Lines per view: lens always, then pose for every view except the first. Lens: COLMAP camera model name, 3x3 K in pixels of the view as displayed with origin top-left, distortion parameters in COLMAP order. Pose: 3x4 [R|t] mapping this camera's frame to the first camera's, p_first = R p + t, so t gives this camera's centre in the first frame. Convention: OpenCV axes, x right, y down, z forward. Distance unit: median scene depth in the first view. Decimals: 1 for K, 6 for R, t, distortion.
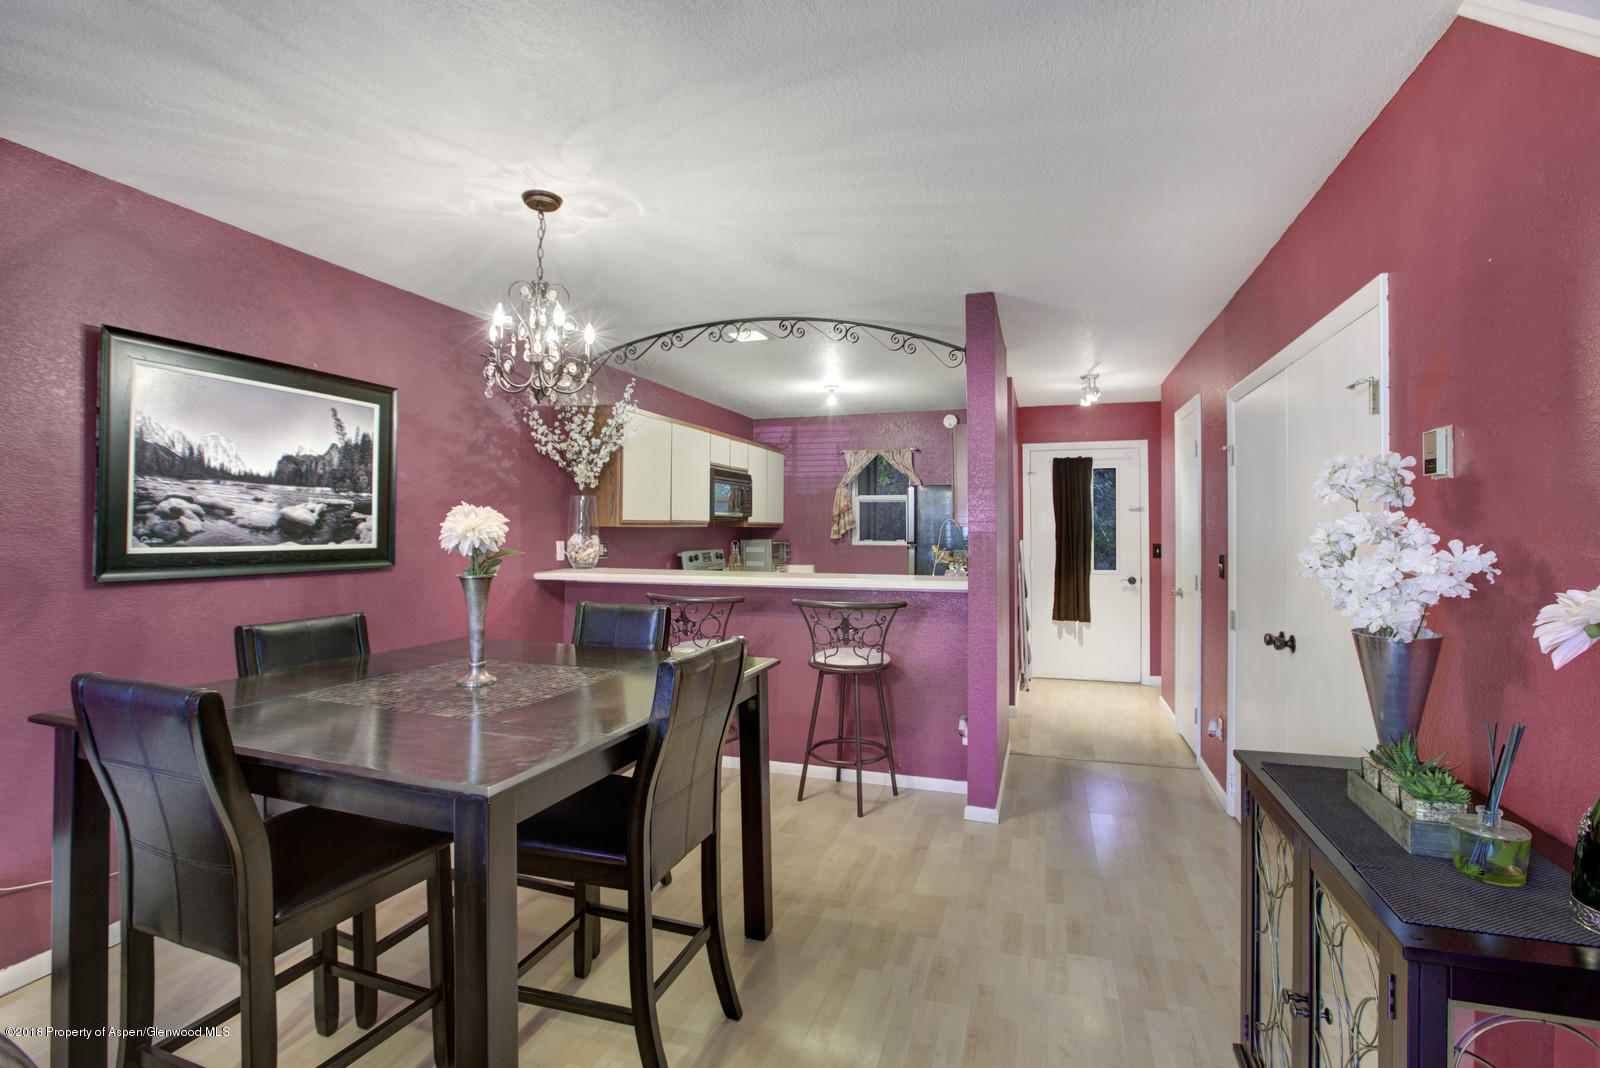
lens RADIAL K [[725.0, 0, 803.7], [0, 725.0, 517.3], [0, 0, 1]] dist [-0.032257, 0.006556]
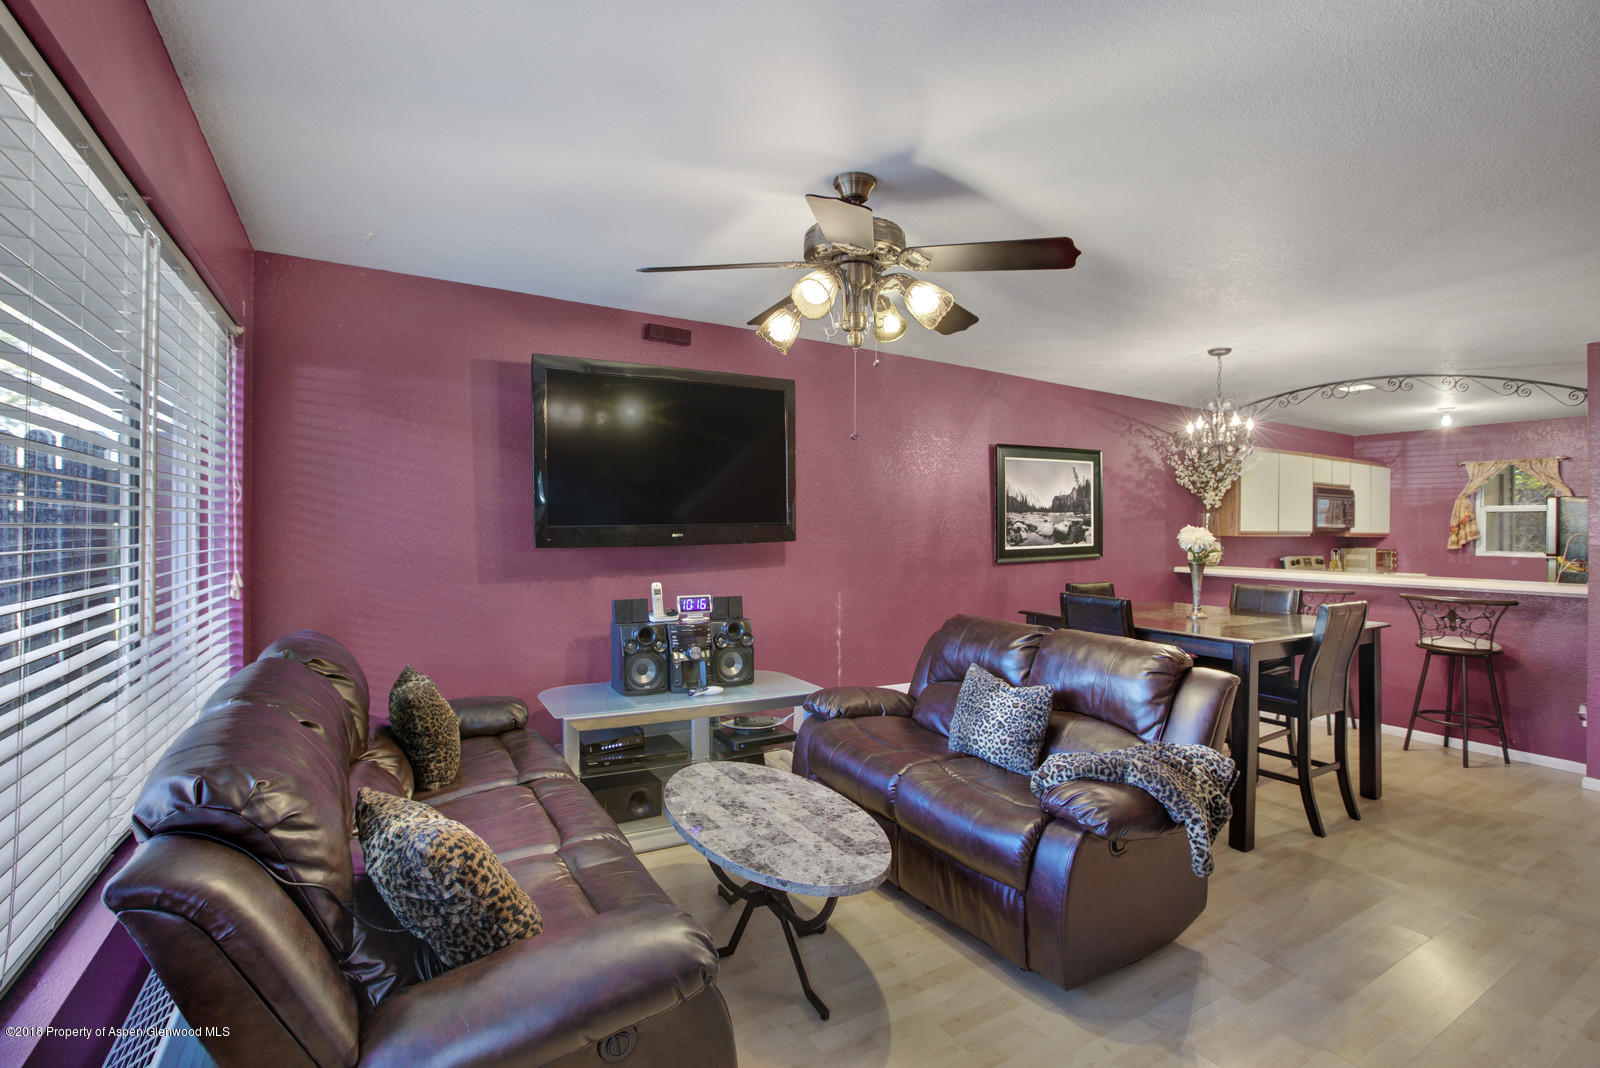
lens RADIAL K [[725.0, 0, 799.4], [0, 725.0, 528.3], [0, 0, 1]] dist [-0.032257, 0.006556]
pose [[0.753851, 0.006203, -0.657016, 0.009009], [0.000210, 0.999953, 0.009682, -0.017812], [0.657045, -0.007437, 0.753815, -0.688624]]
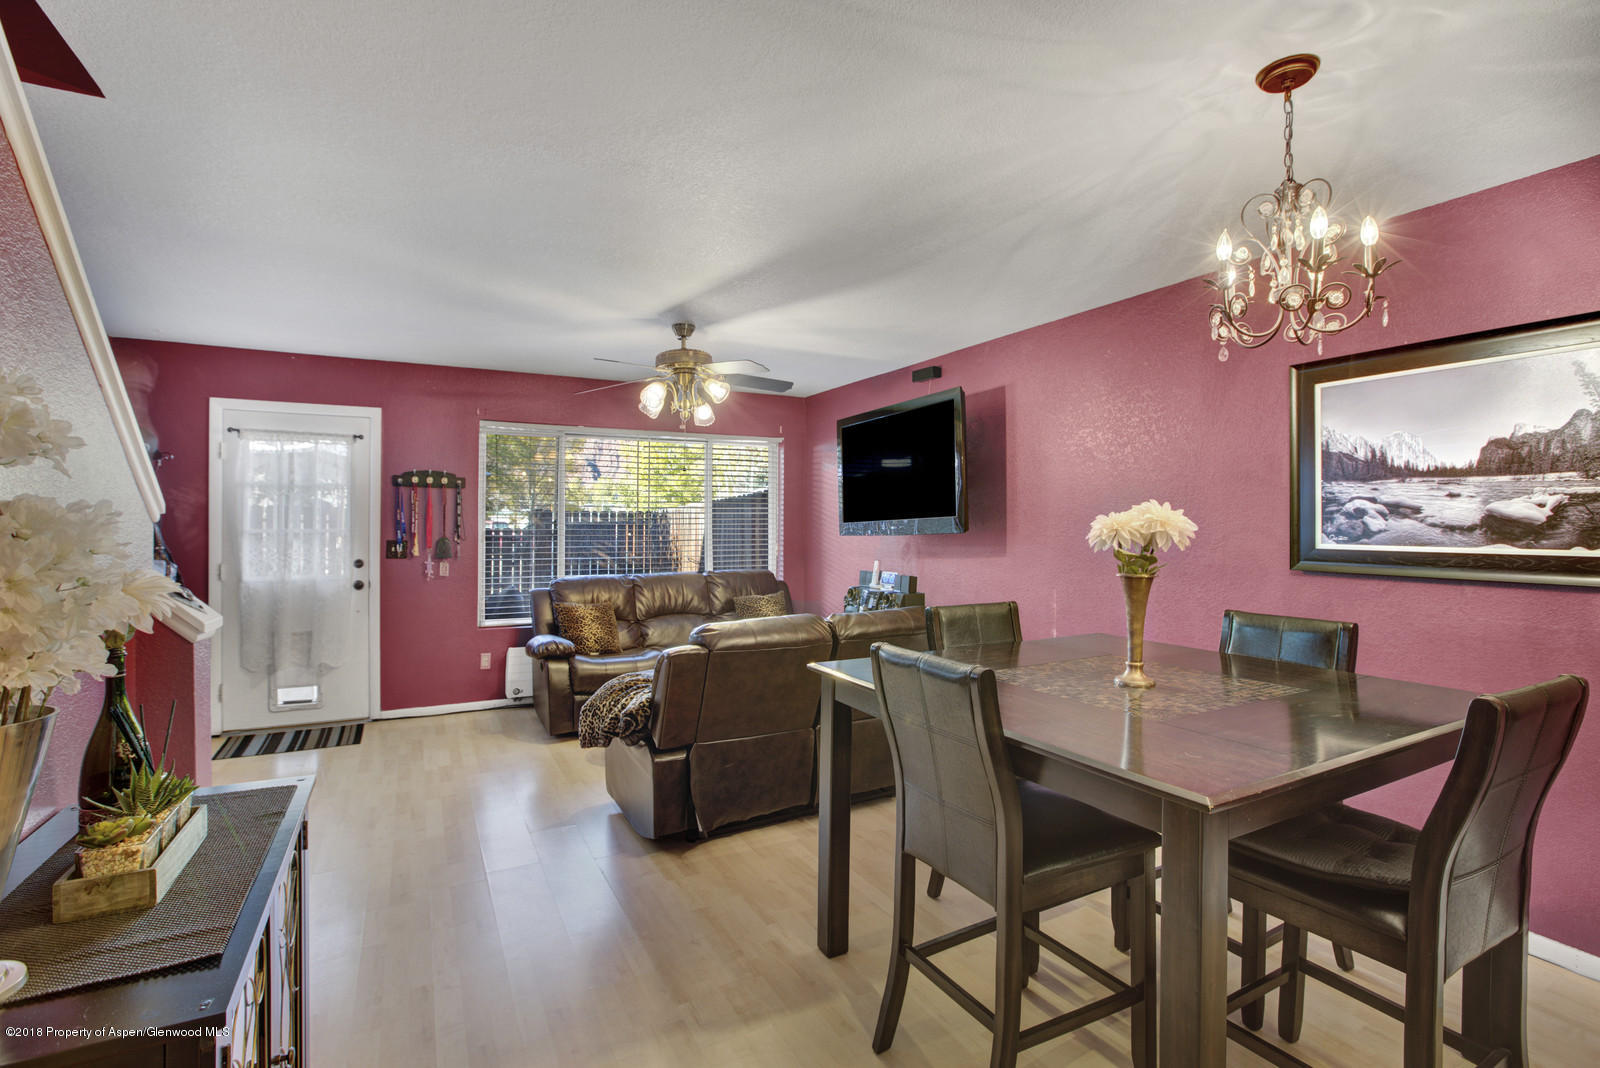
lens RADIAL K [[725.0, 0, 822.4], [0, 725.0, 509.4], [0, 0, 1]] dist [-0.032257, 0.006556]
pose [[-0.668735, -0.008176, -0.743456, 0.322006], [0.017999, 0.999468, -0.027181, 0.002088], [0.743283, -0.031558, -0.668232, 0.768254]]
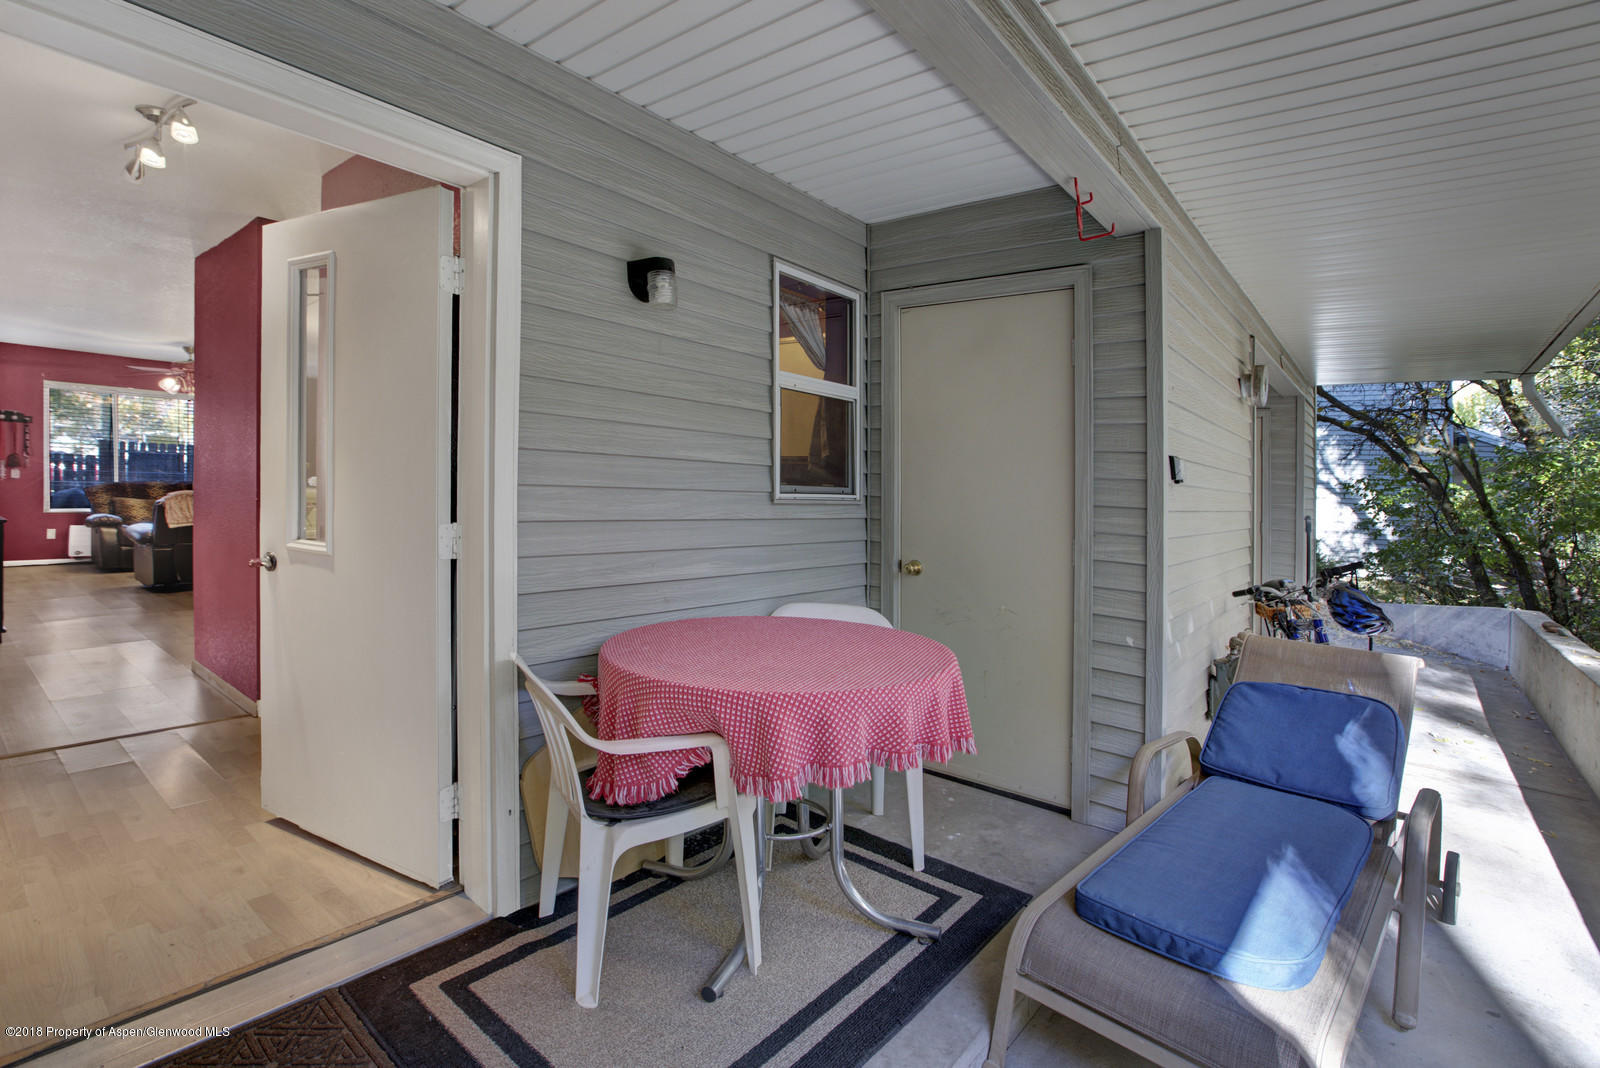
lens RADIAL K [[725.0, 0, 860.5], [0, 725.0, 508.3], [0, 0, 1]] dist [-0.032257, 0.006556]
pose [[-0.297084, 0.026390, -0.954487, 0.989780], [-0.011462, 0.999447, 0.031201, 0.069145], [0.954783, 0.020210, -0.296617, 2.246840]]
